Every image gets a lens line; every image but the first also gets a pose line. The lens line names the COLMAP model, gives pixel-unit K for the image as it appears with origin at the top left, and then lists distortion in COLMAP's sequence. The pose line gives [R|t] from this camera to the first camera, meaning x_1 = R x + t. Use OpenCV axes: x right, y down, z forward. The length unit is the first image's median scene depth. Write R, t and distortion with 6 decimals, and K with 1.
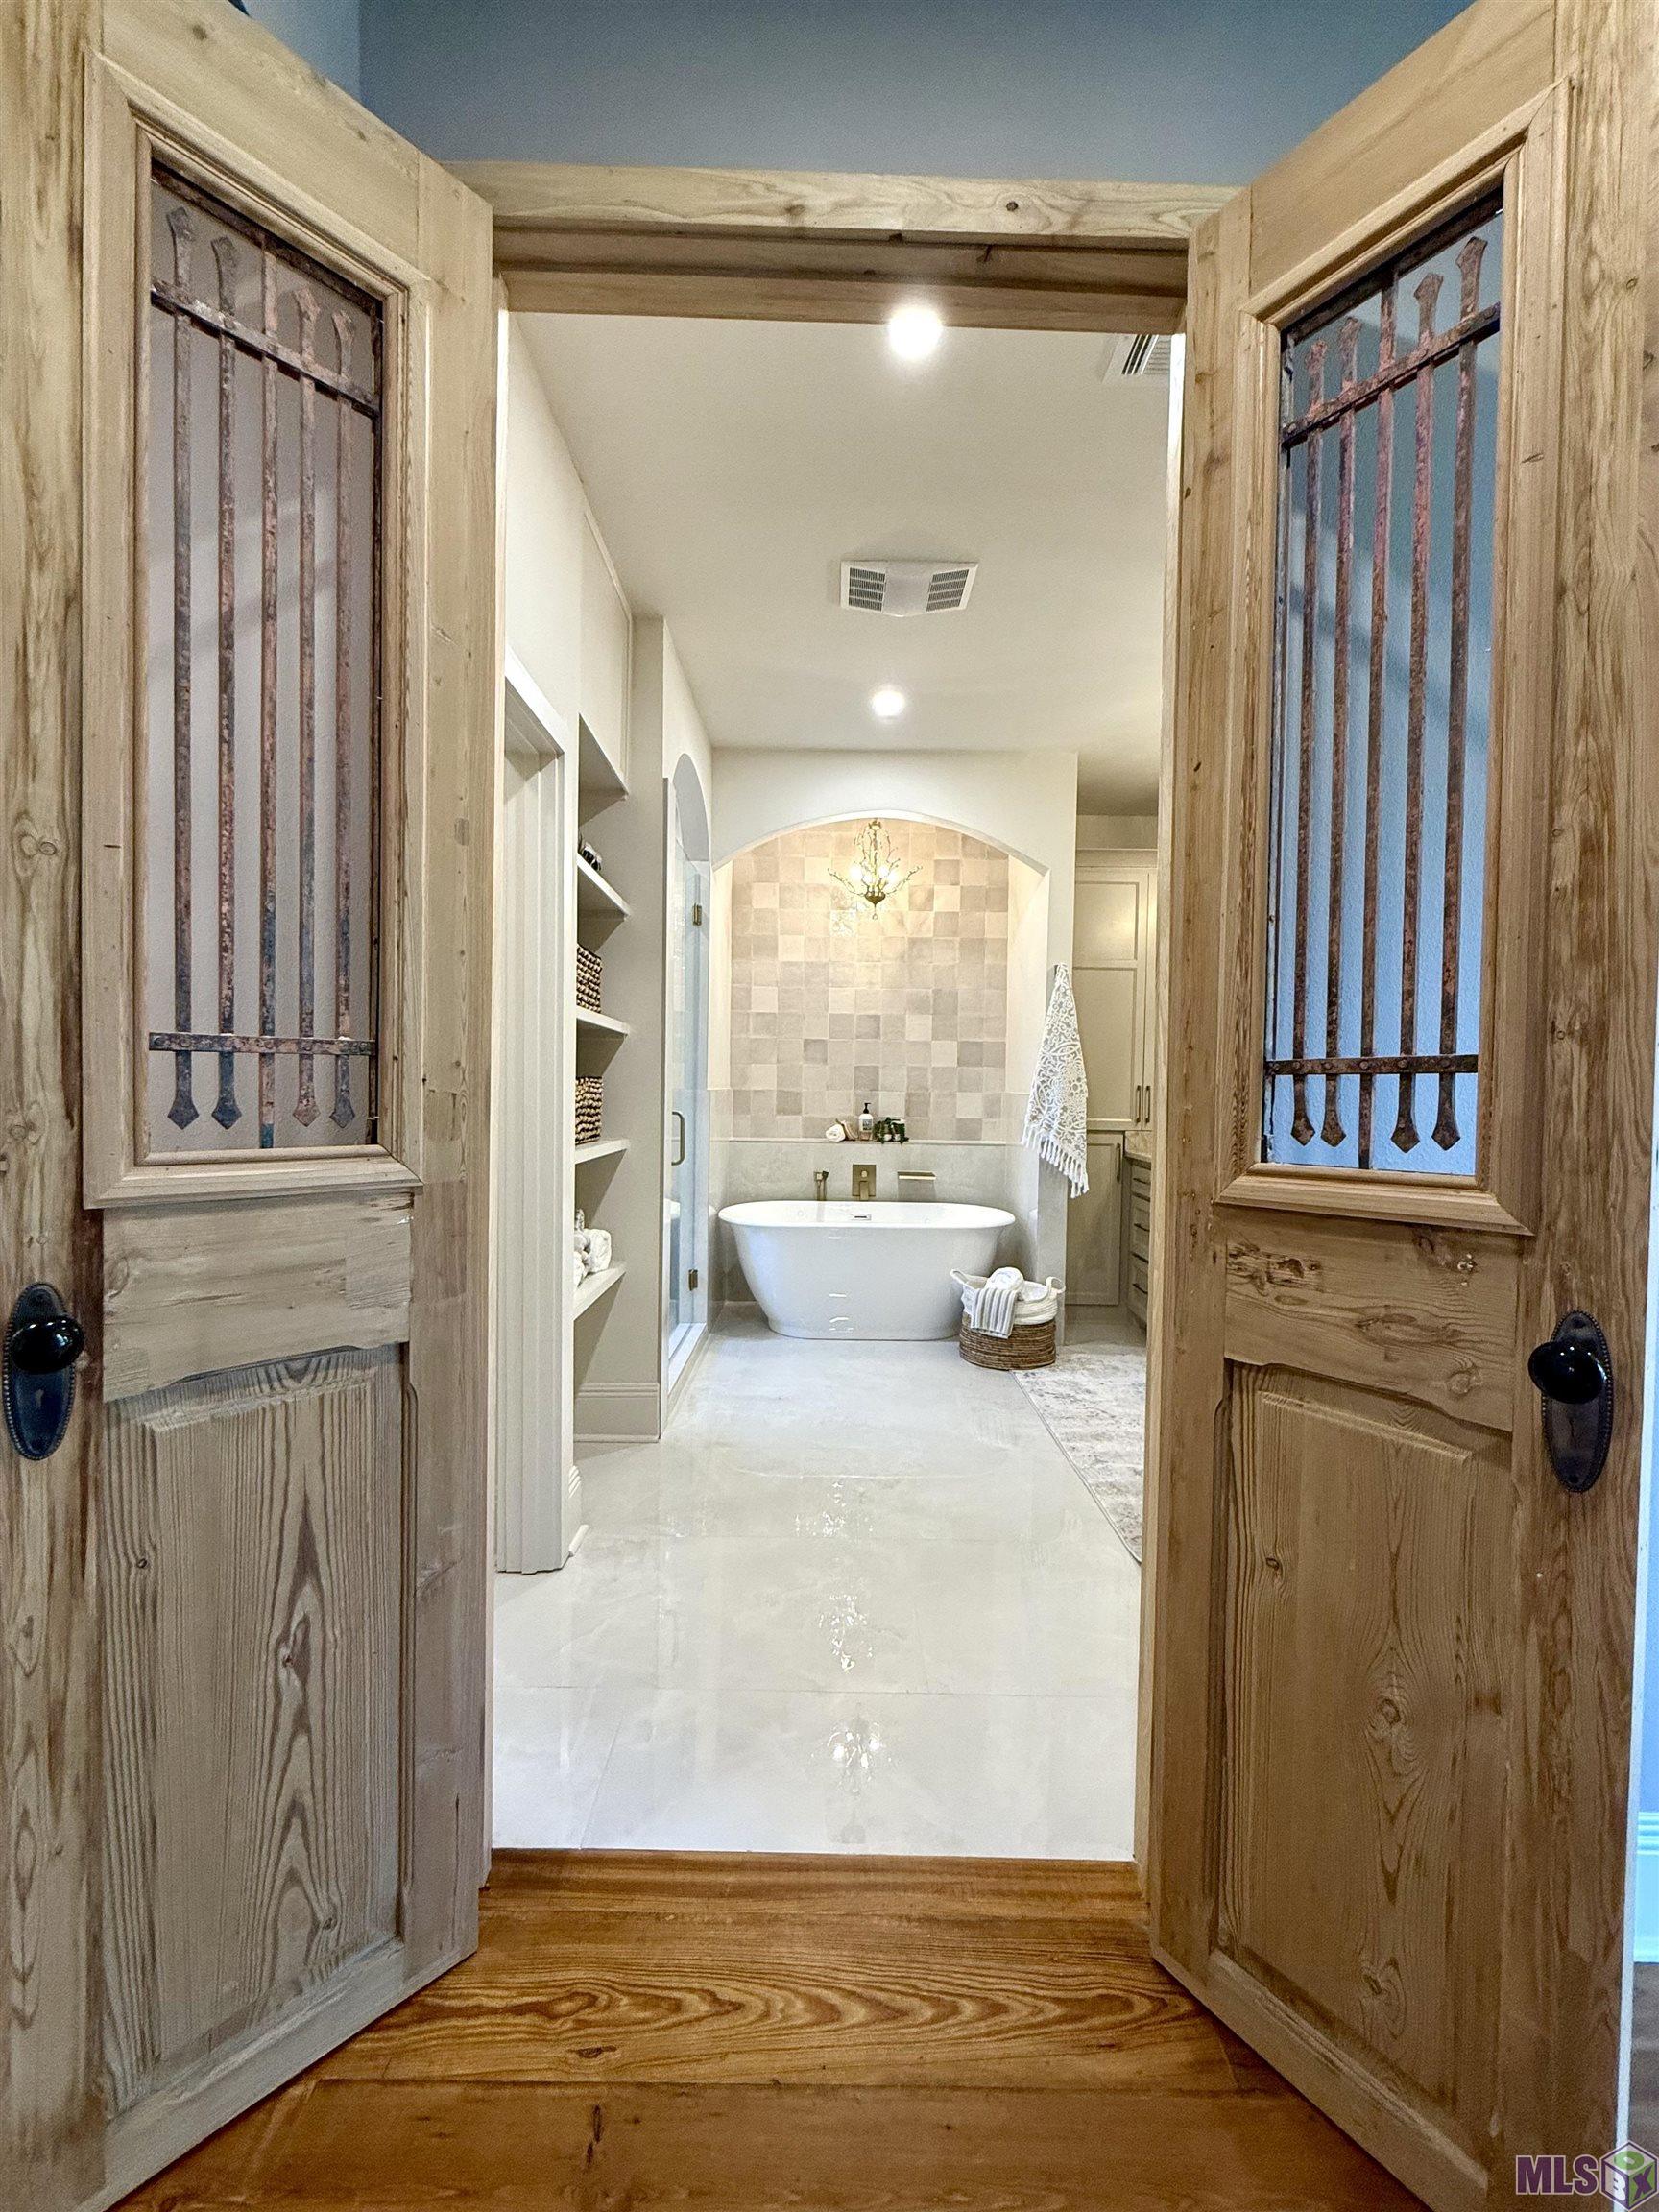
lens RADIAL K [[884.7, 0, 827.0], [0, 884.7, 1104.6], [0, 0, 1]] dist [-0.000535, 0.000360]
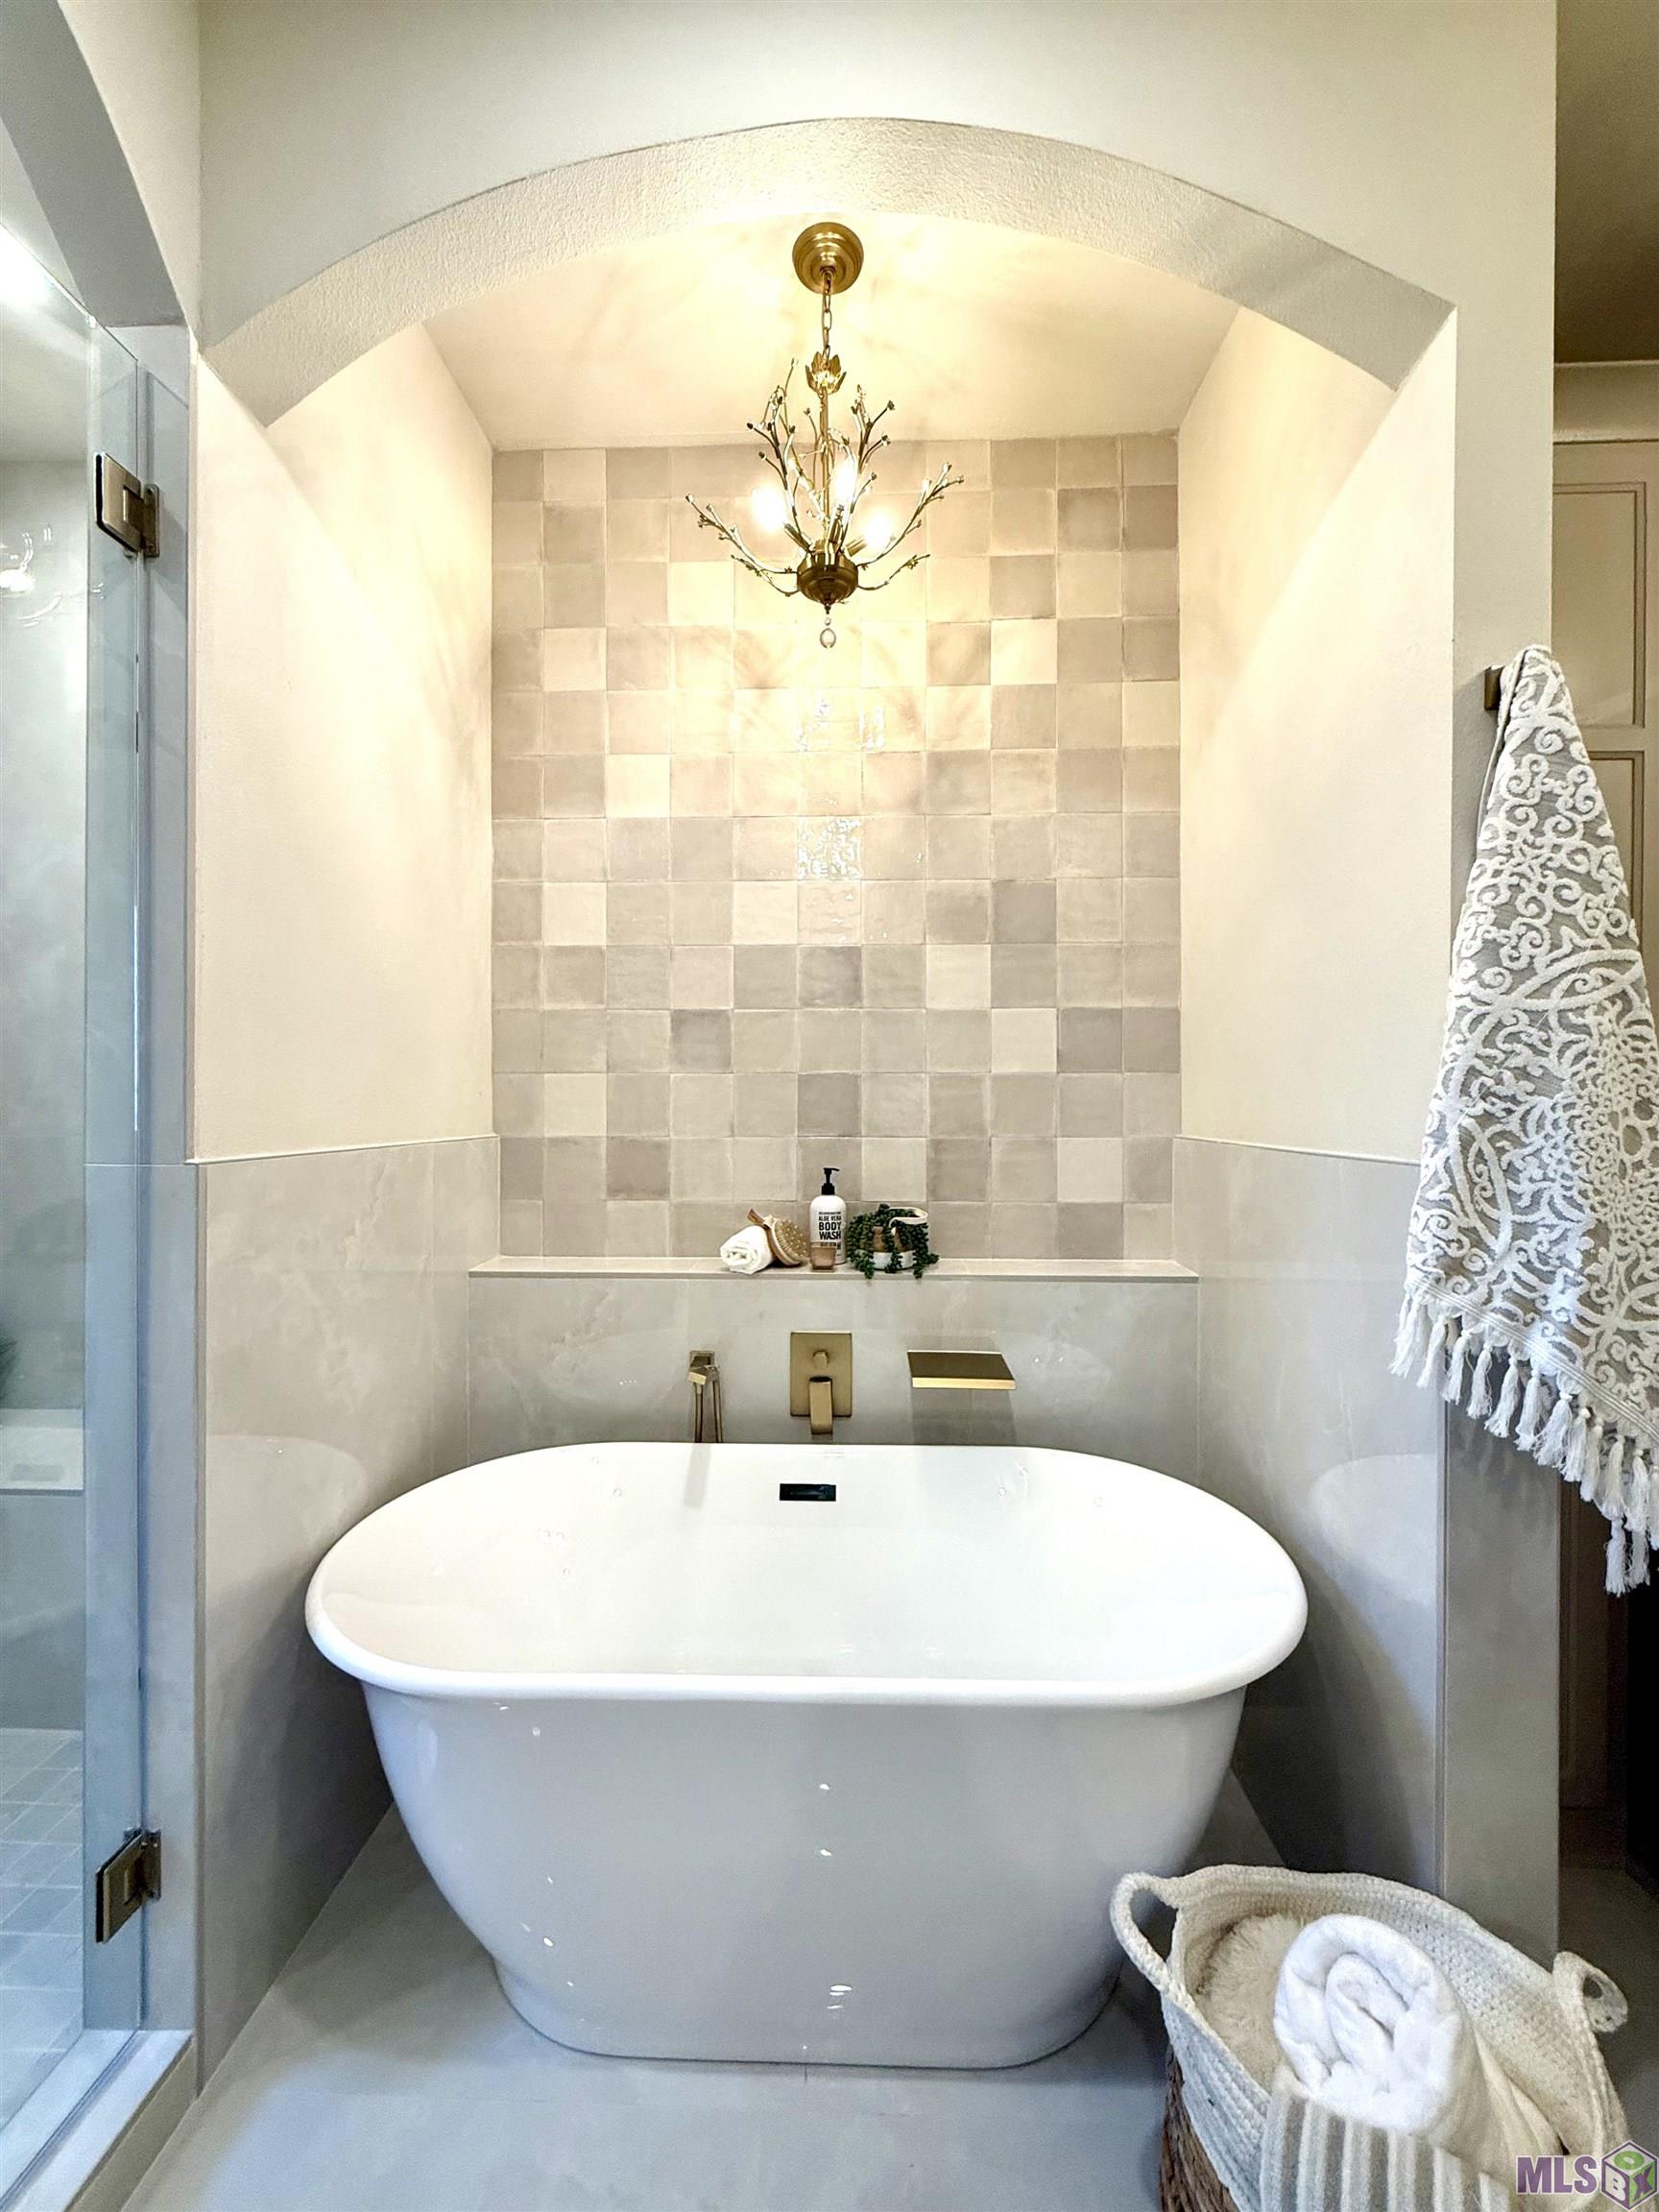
lens RADIAL K [[884.7, 0, 823.1], [0, 884.7, 1100.0], [0, 0, 1]] dist [-0.000535, 0.000360]
pose [[0.999213, -0.014560, -0.036891, 0.058286], [0.013570, 0.999545, -0.026951, -0.021891], [0.037266, 0.026430, 0.998956, 0.617856]]
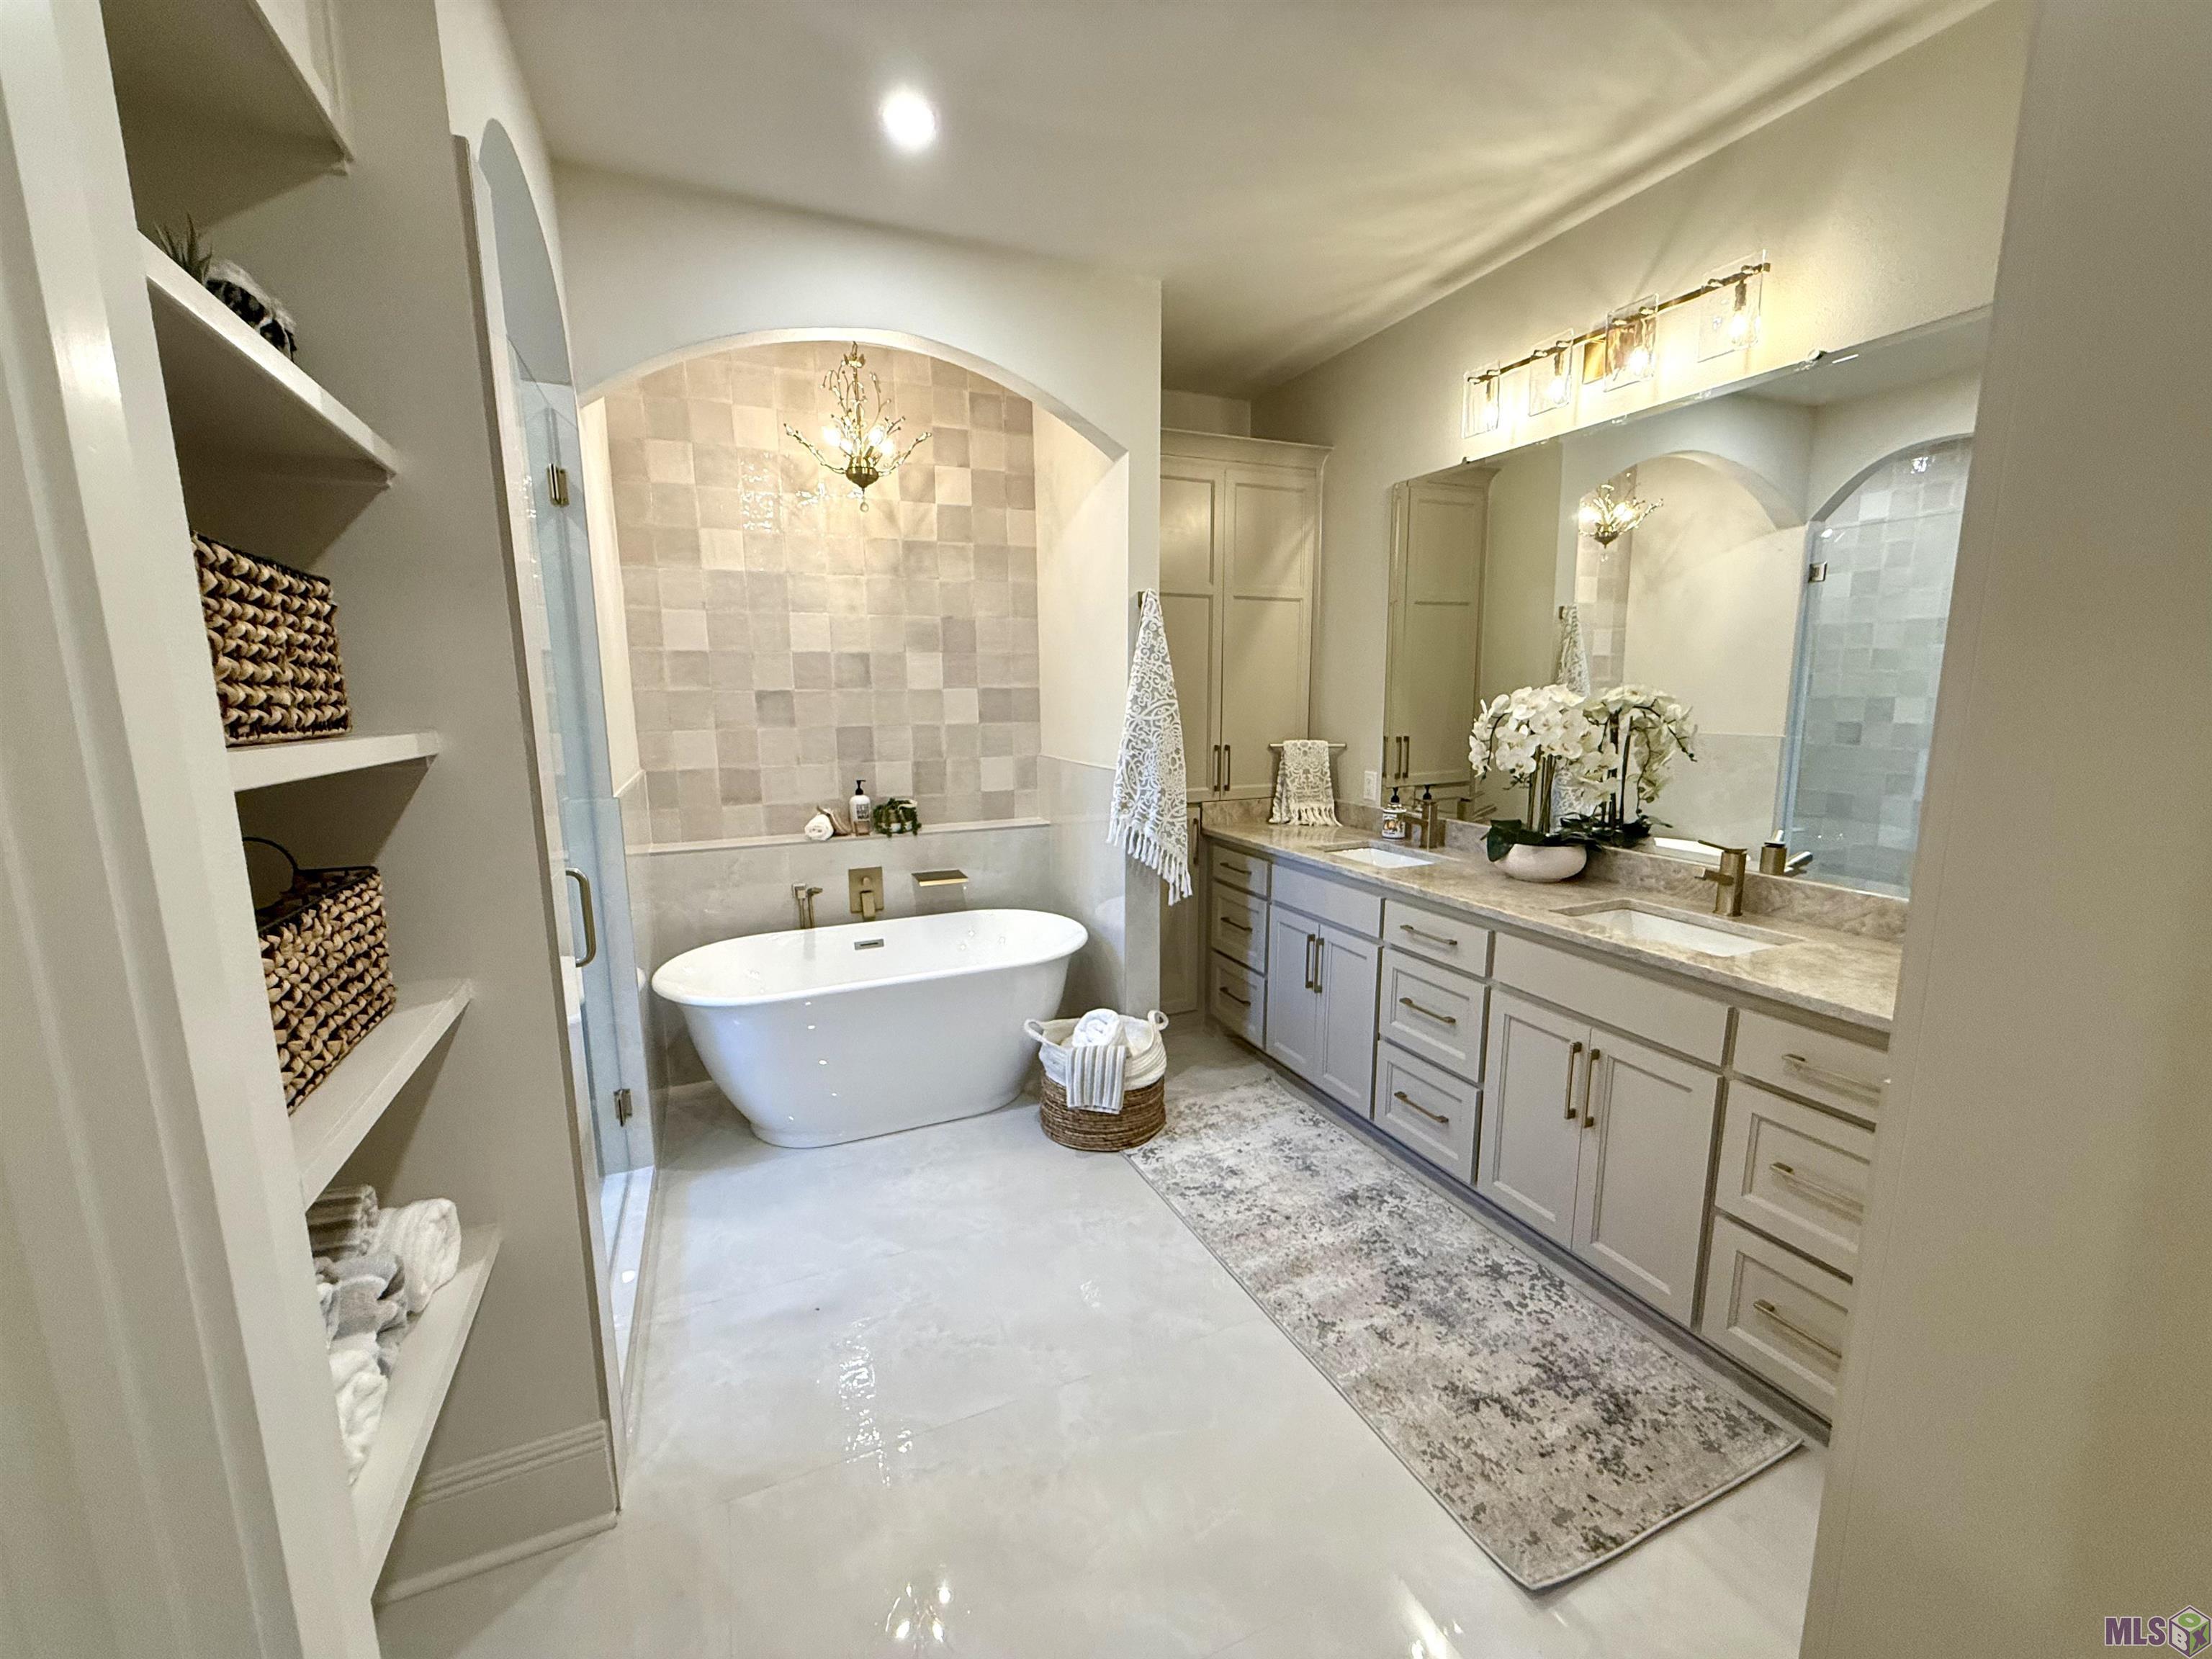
lens RADIAL K [[884.7, 0, 1106.5], [0, 884.7, 836.7], [0, 0, 1]] dist [-0.000535, 0.000360]
pose [[0.915004, -0.088671, 0.393580, -0.058478], [0.031674, 0.988326, 0.149028, -0.057467], [-0.402199, -0.123895, 0.907130, 0.276021]]
